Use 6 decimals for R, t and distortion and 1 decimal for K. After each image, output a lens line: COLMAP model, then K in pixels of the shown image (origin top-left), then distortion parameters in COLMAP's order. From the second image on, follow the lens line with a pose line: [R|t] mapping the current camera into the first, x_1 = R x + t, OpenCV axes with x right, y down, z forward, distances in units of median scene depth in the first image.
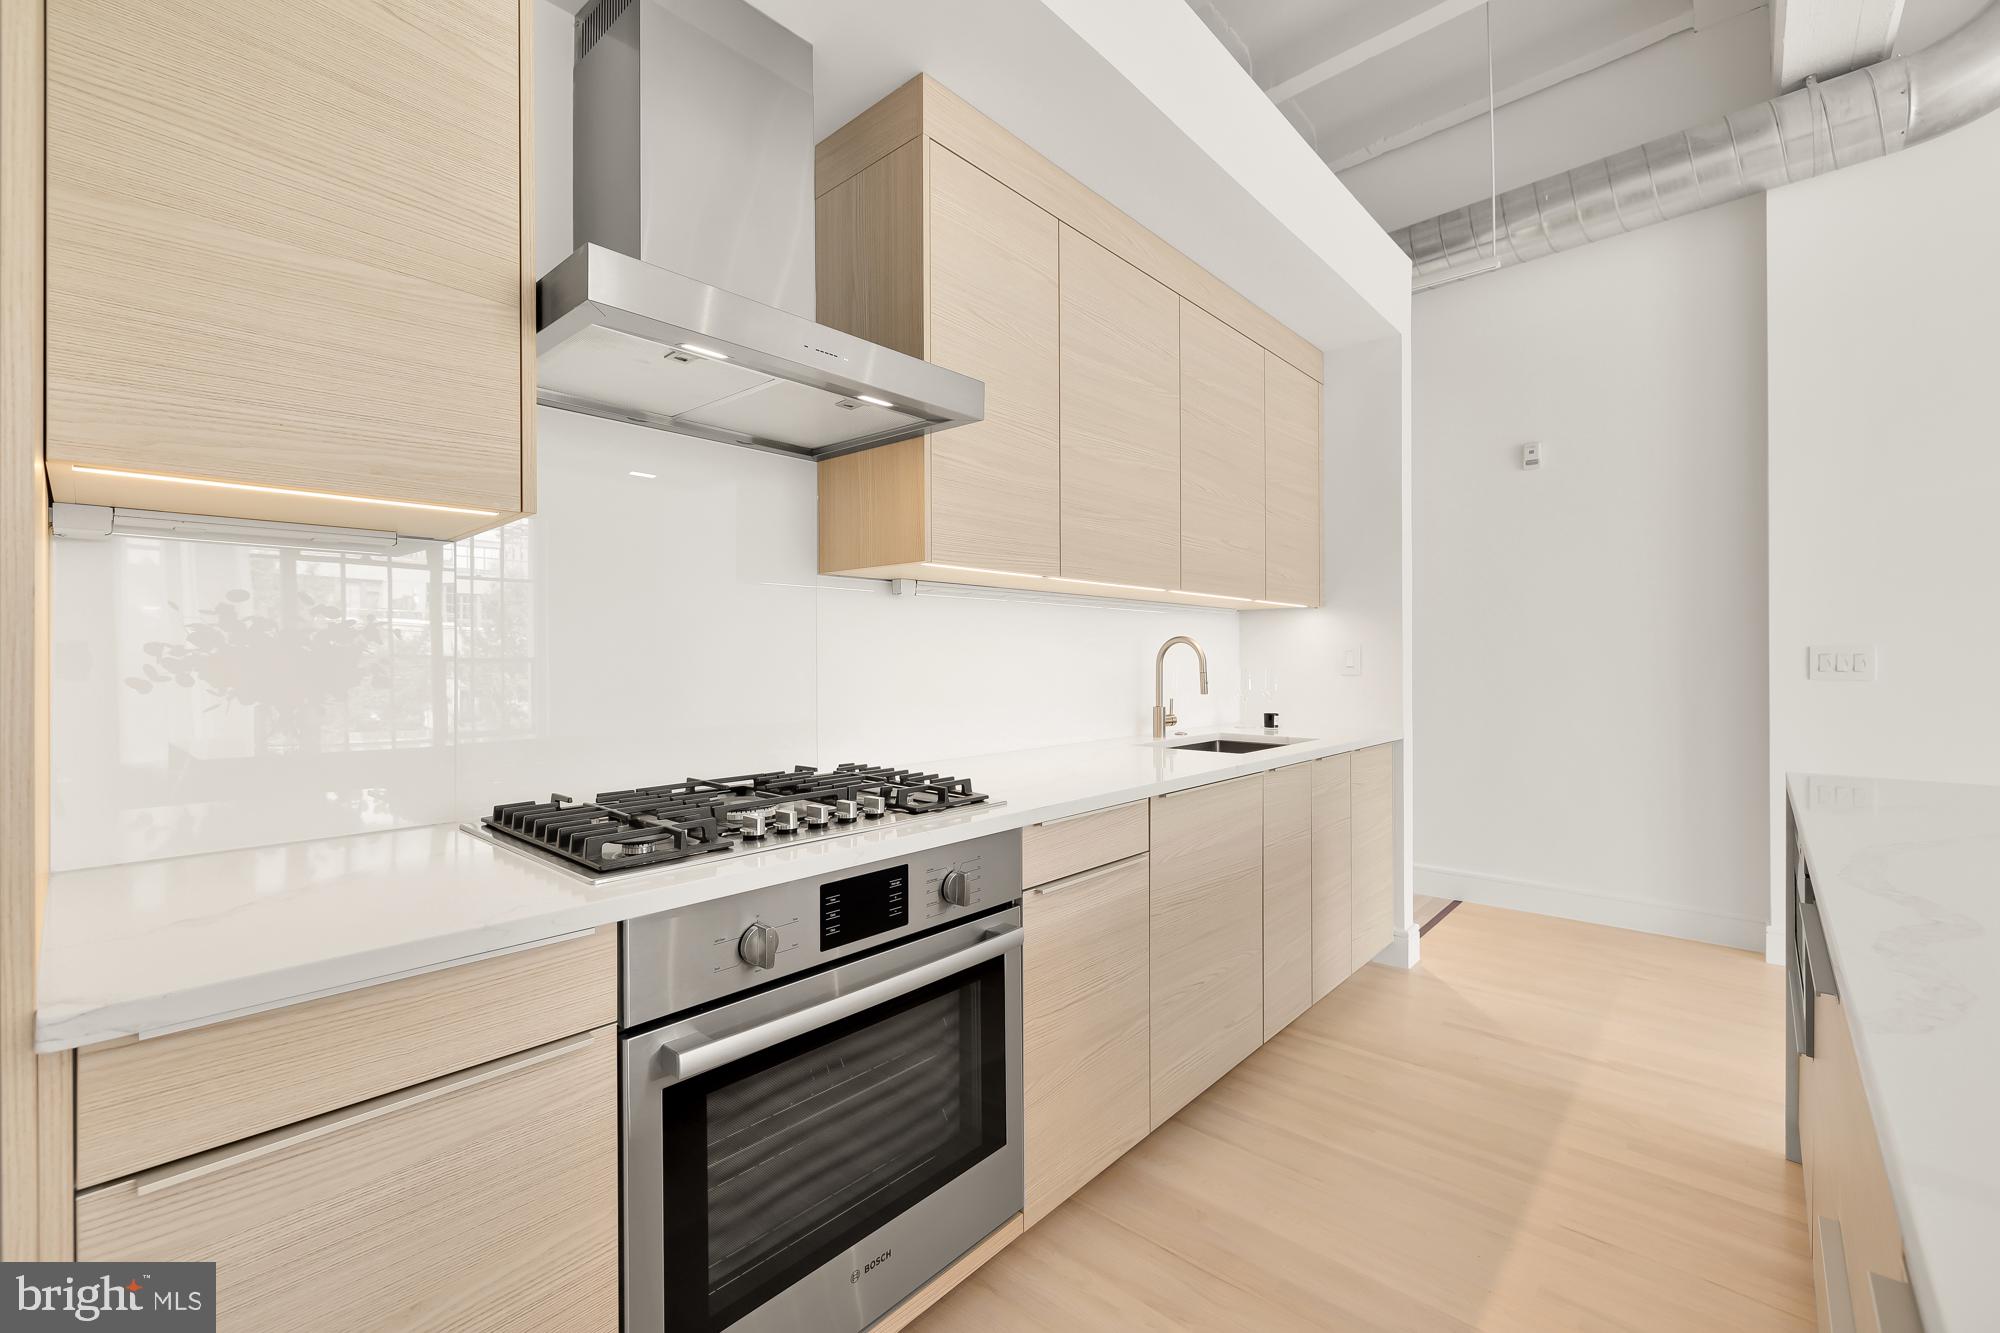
lens RADIAL K [[819.7, 0, 994.5], [0, 819.7, 660.4], [0, 0, 1]] dist [-0.000452, -0.000457]
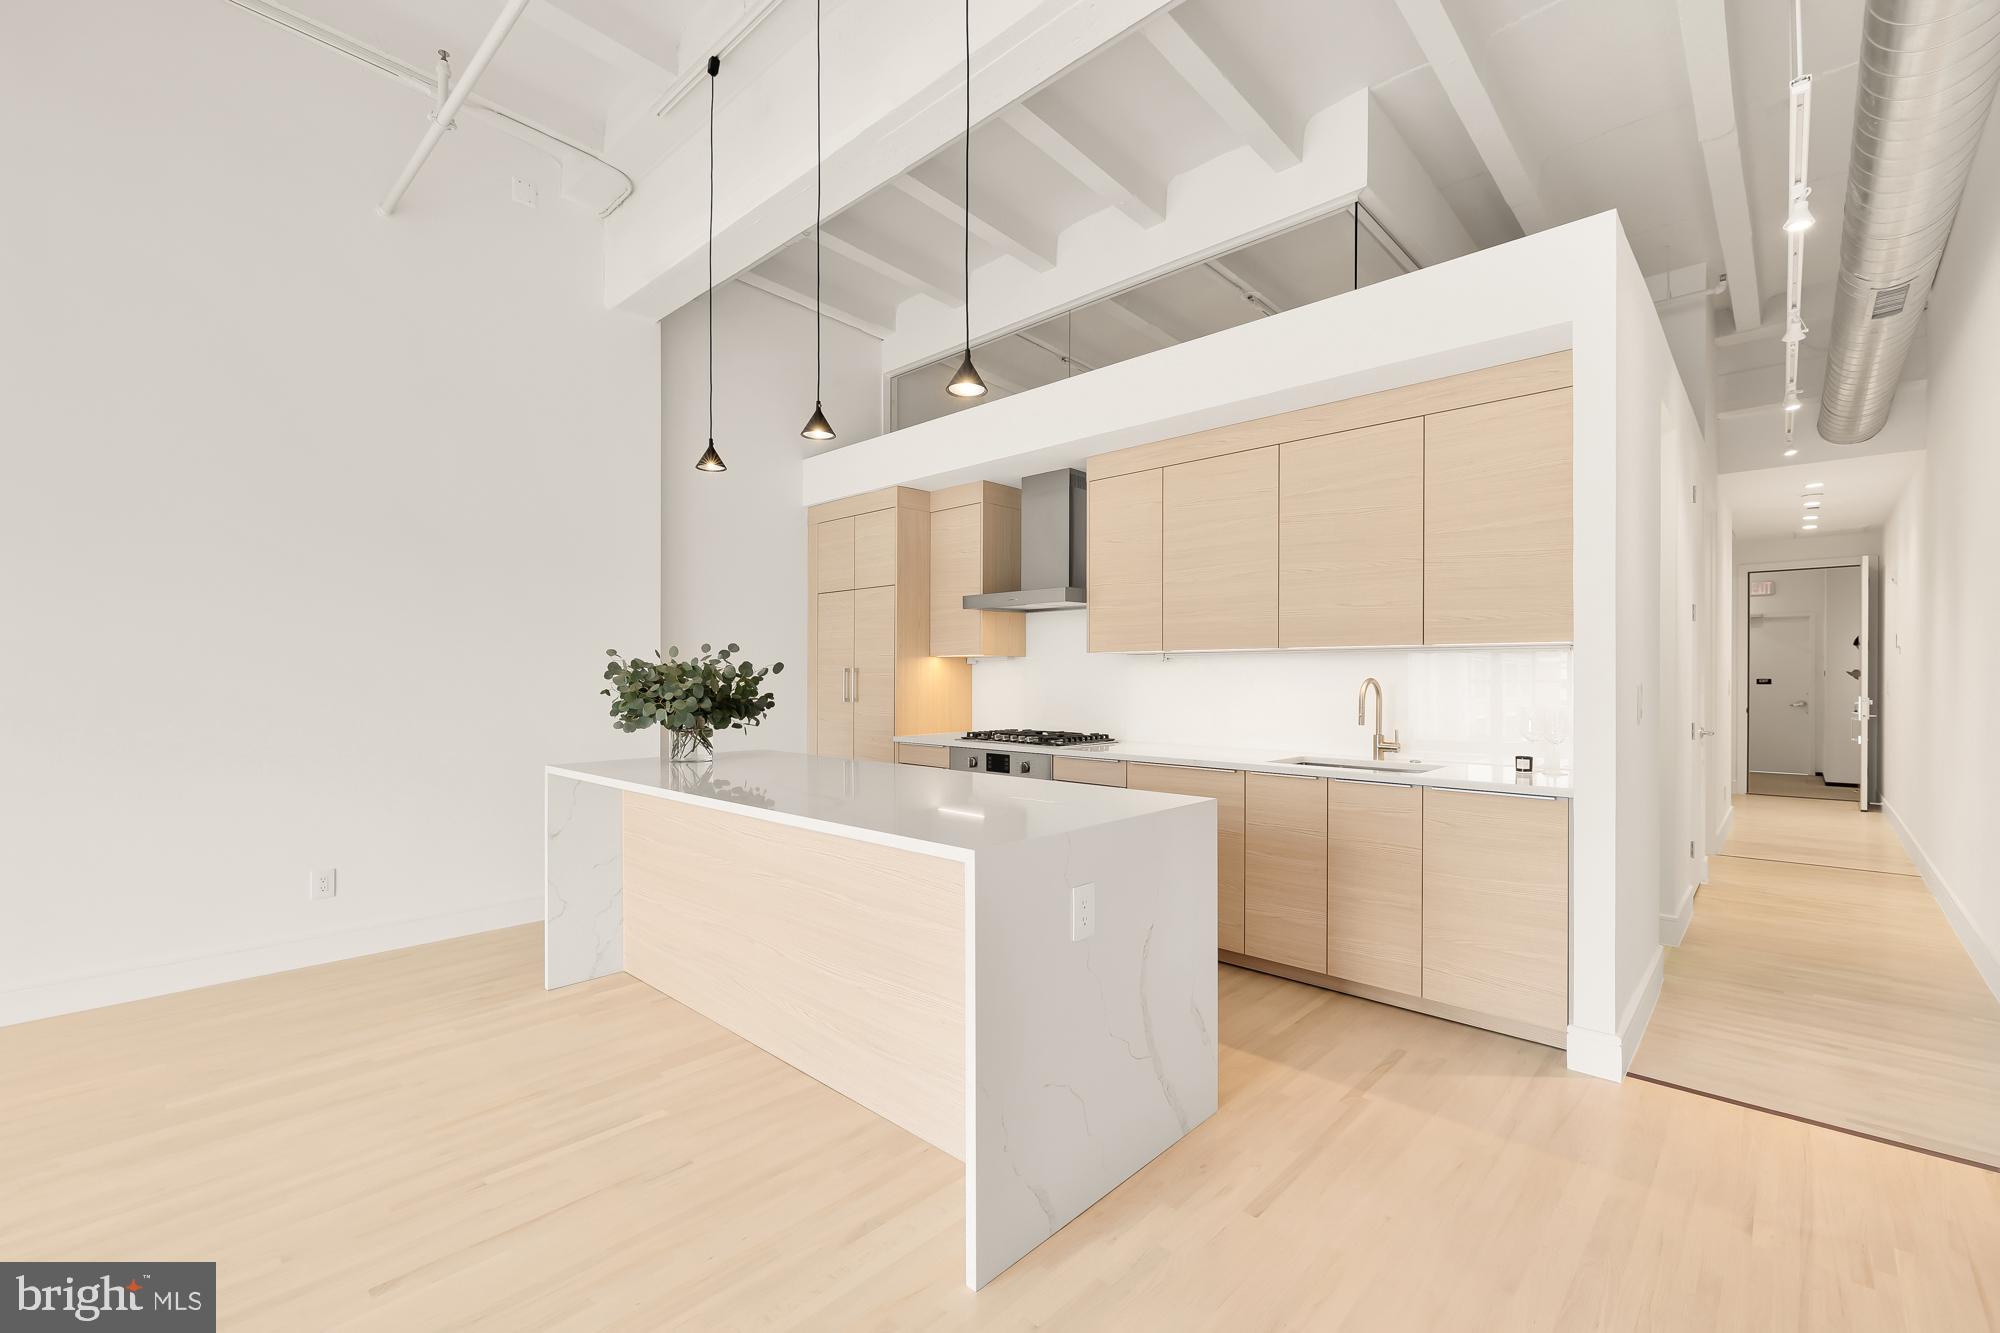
lens RADIAL K [[851.0, 0, 999.8], [0, 851.0, 676.8], [0, 0, 1]] dist [-0.000978, -0.000152]
pose [[-0.004617, 0.001525, -0.999988, 1.728410], [-0.005307, 0.999985, 0.001550, -0.036149], [0.999975, 0.005314, -0.004609, 0.516069]]
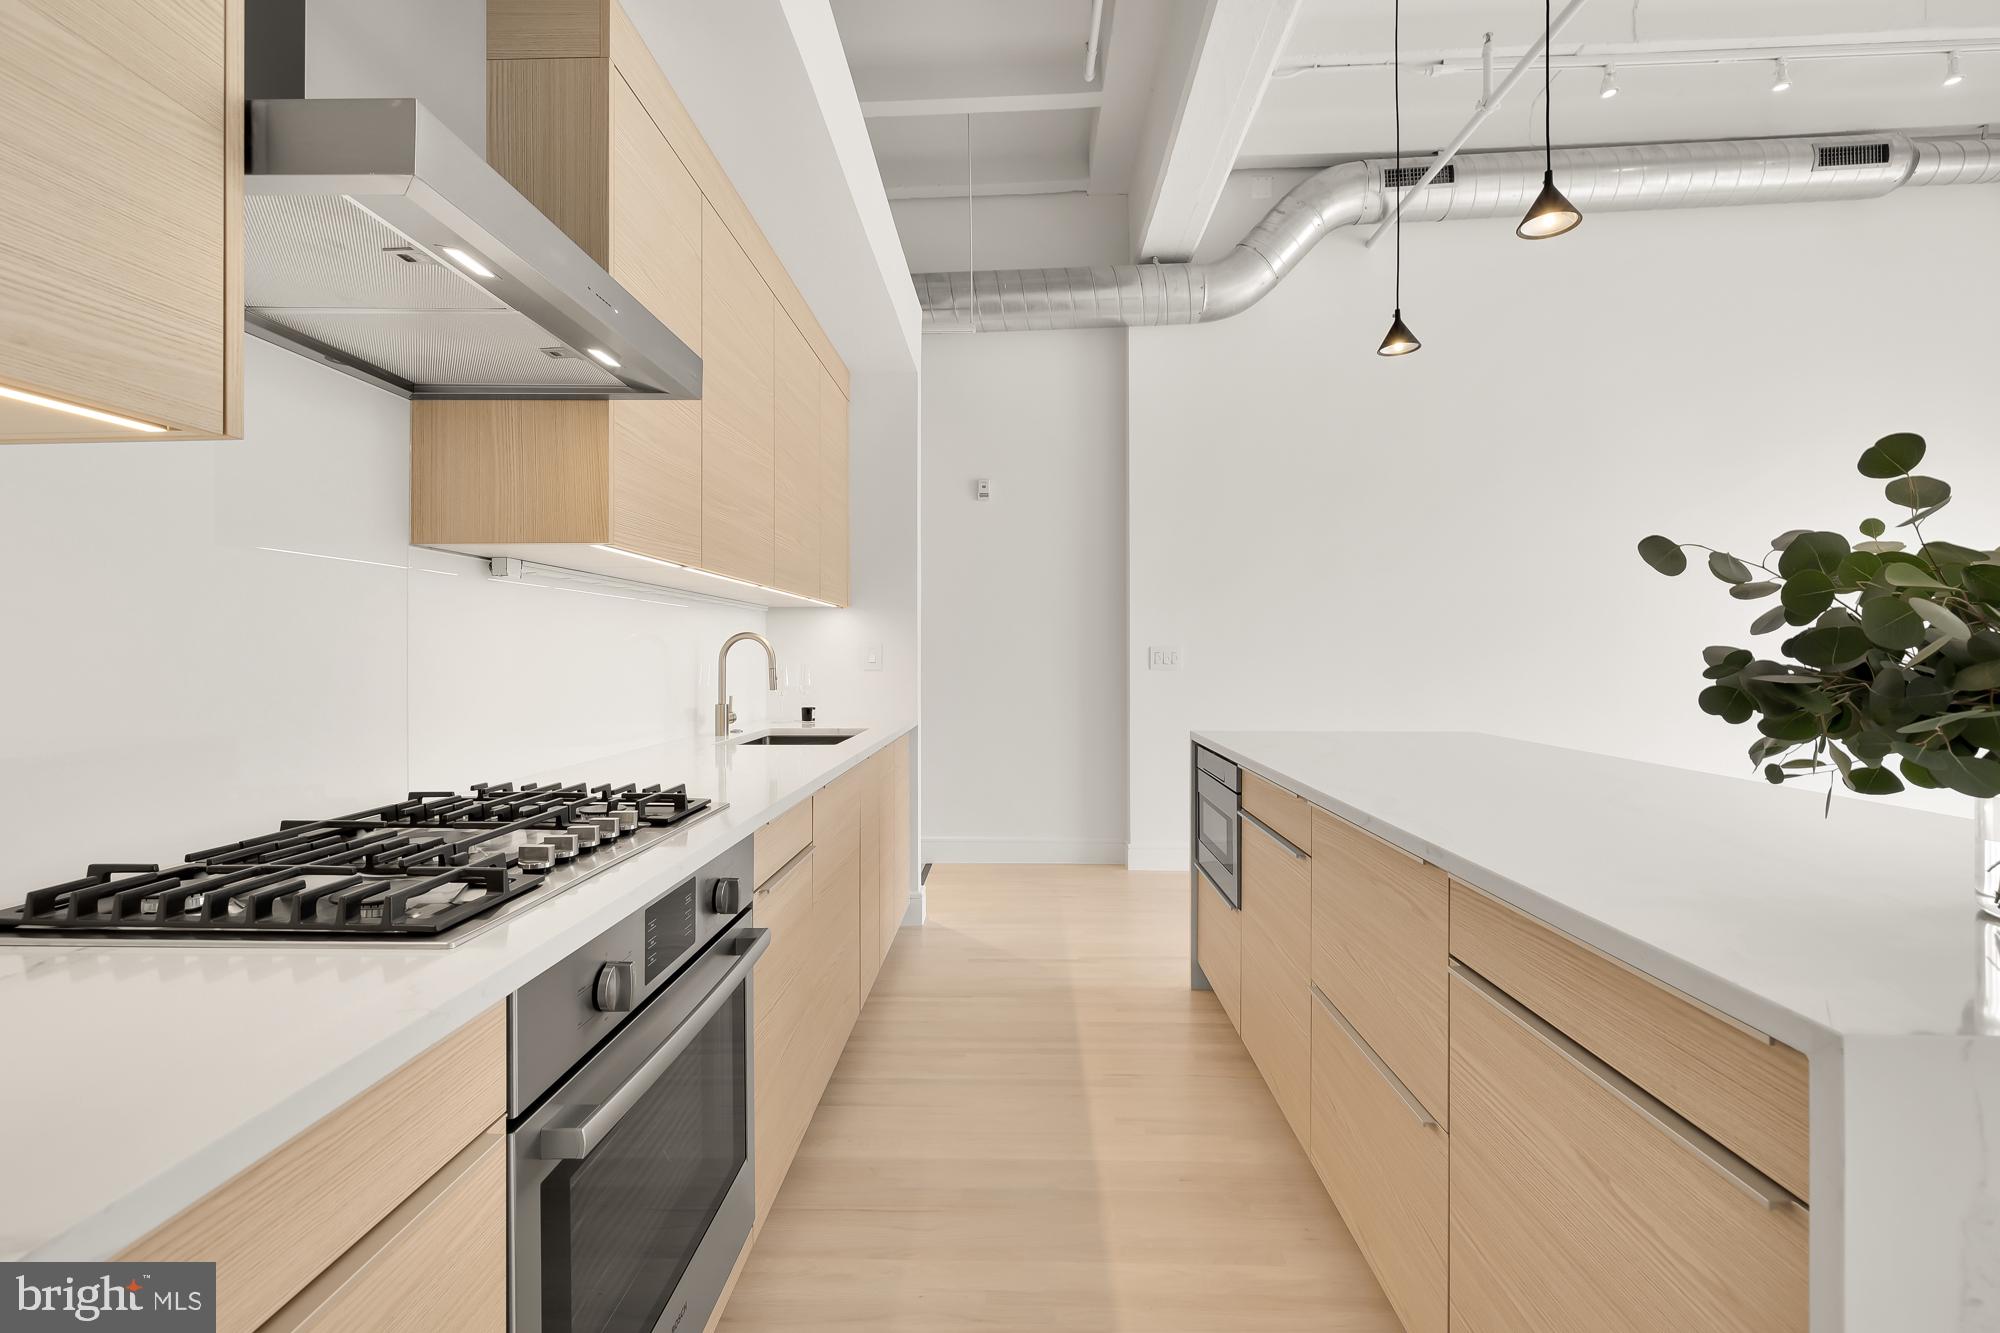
lens RADIAL K [[856.9, 0, 972.2], [0, 856.9, 652.6], [0, 0, 1]] dist [-0.001988, -0.000115]
pose [[0.773560, 0.002647, 0.633718, -0.252495], [0.001019, 0.999985, -0.005421, 0.001260], [-0.633723, 0.004839, 0.773545, 0.030050]]
